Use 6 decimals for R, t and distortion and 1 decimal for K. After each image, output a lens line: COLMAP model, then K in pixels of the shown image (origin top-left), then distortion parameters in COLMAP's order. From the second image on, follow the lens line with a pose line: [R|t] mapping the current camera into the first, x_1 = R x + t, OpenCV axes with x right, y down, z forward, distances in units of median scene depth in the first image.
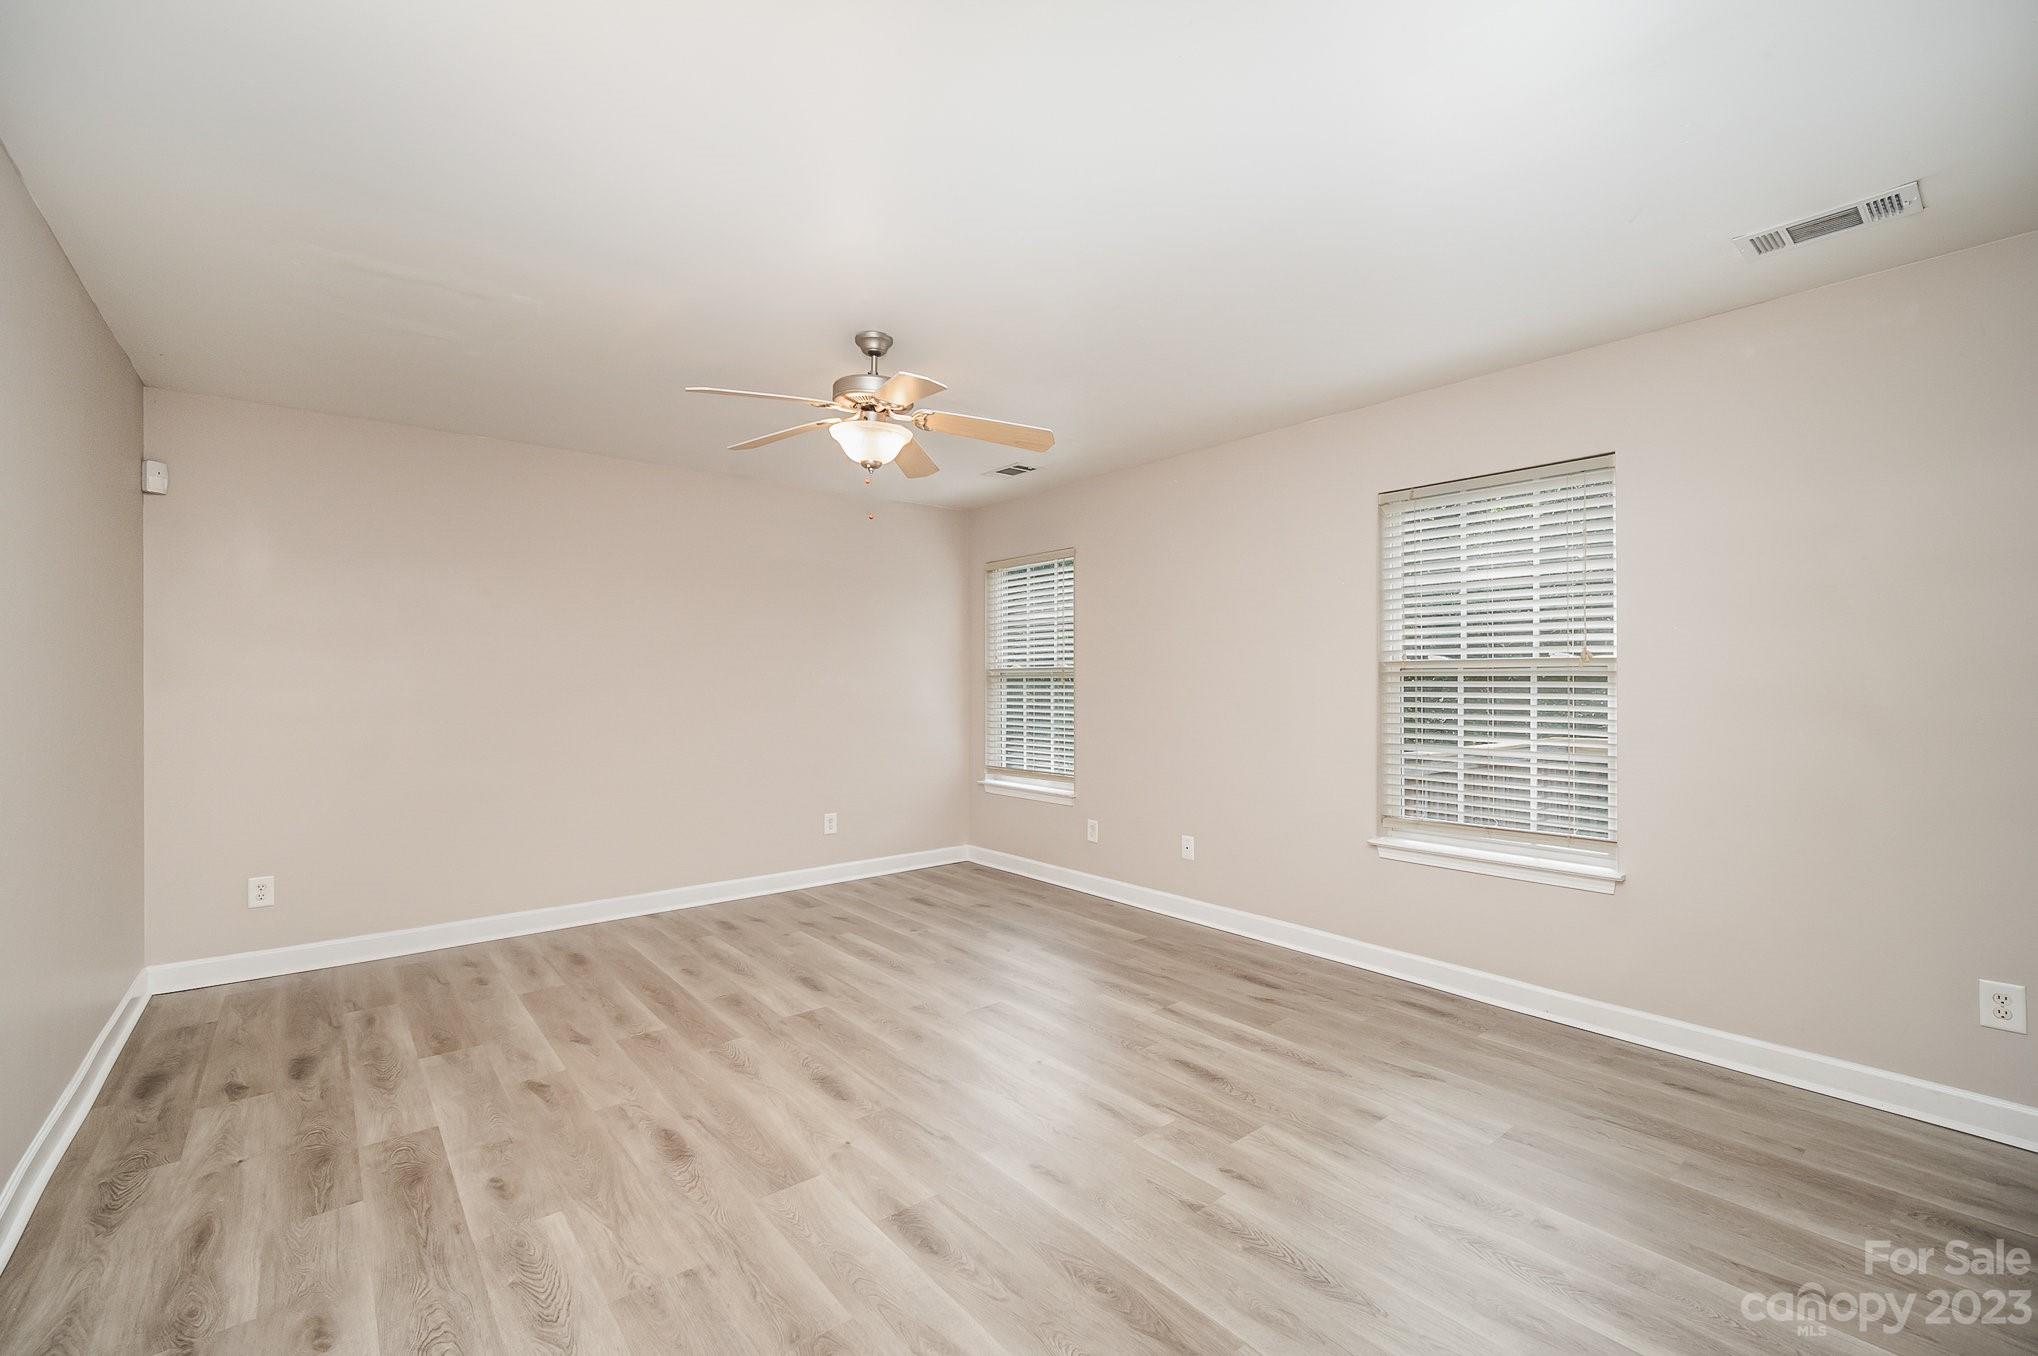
lens RADIAL K [[845.1, 0, 1019.4], [0, 845.1, 690.6], [0, 0, 1]] dist [-0.007091, 0.001742]
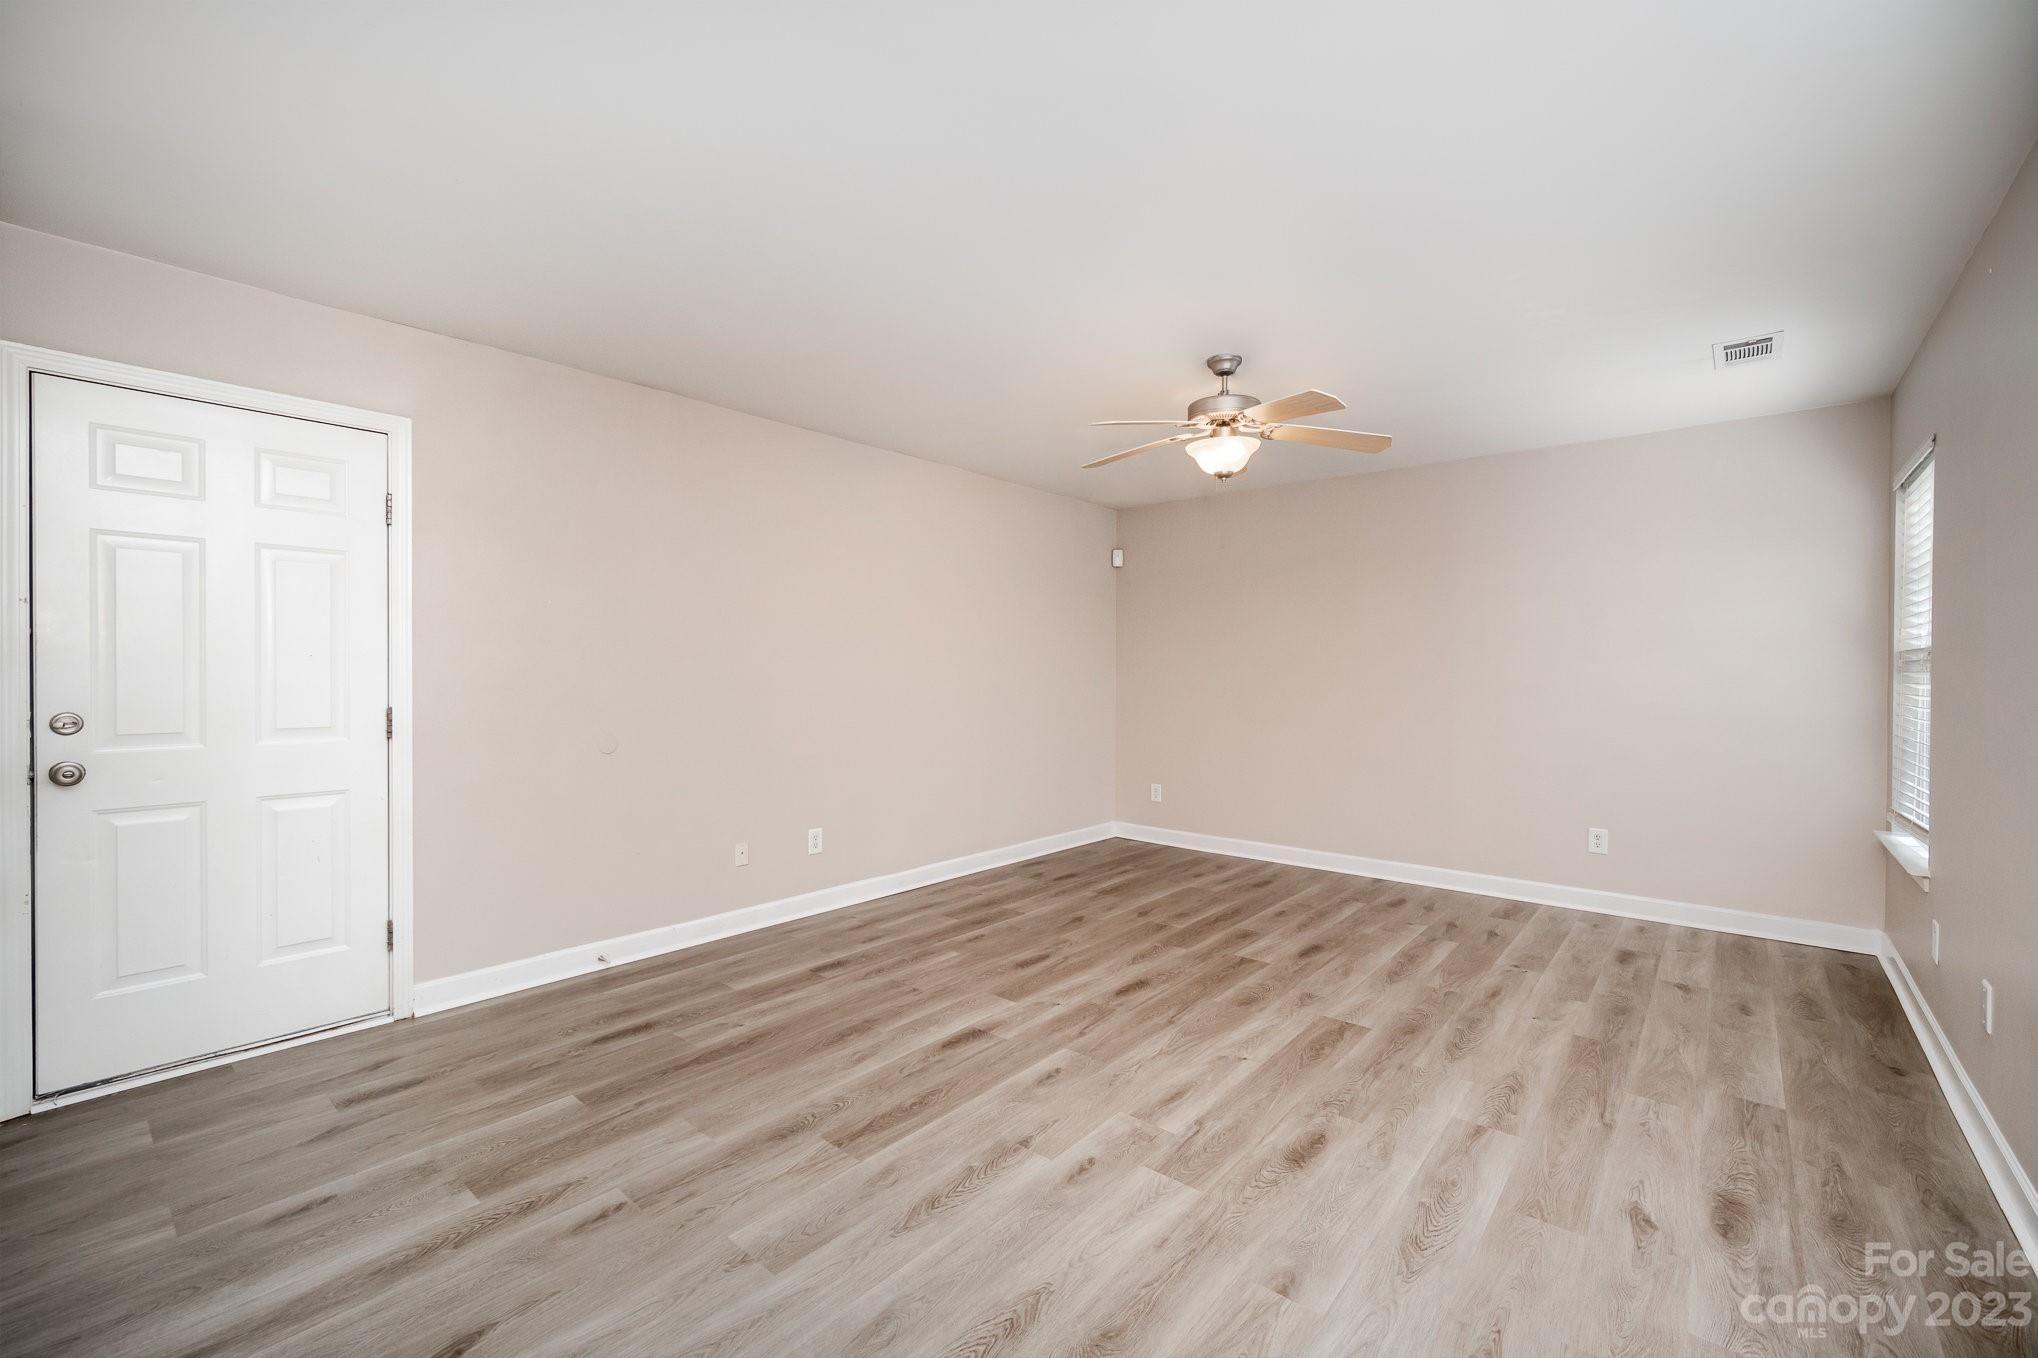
lens RADIAL K [[845.1, 0, 1041.1], [0, 845.1, 678.1], [0, 0, 1]] dist [-0.007091, 0.001742]
pose [[0.191822, 0.012549, -0.981350, 0.967444], [-0.012819, 0.999865, 0.010280, -0.006531], [0.981346, 0.010609, 0.191957, 0.601029]]
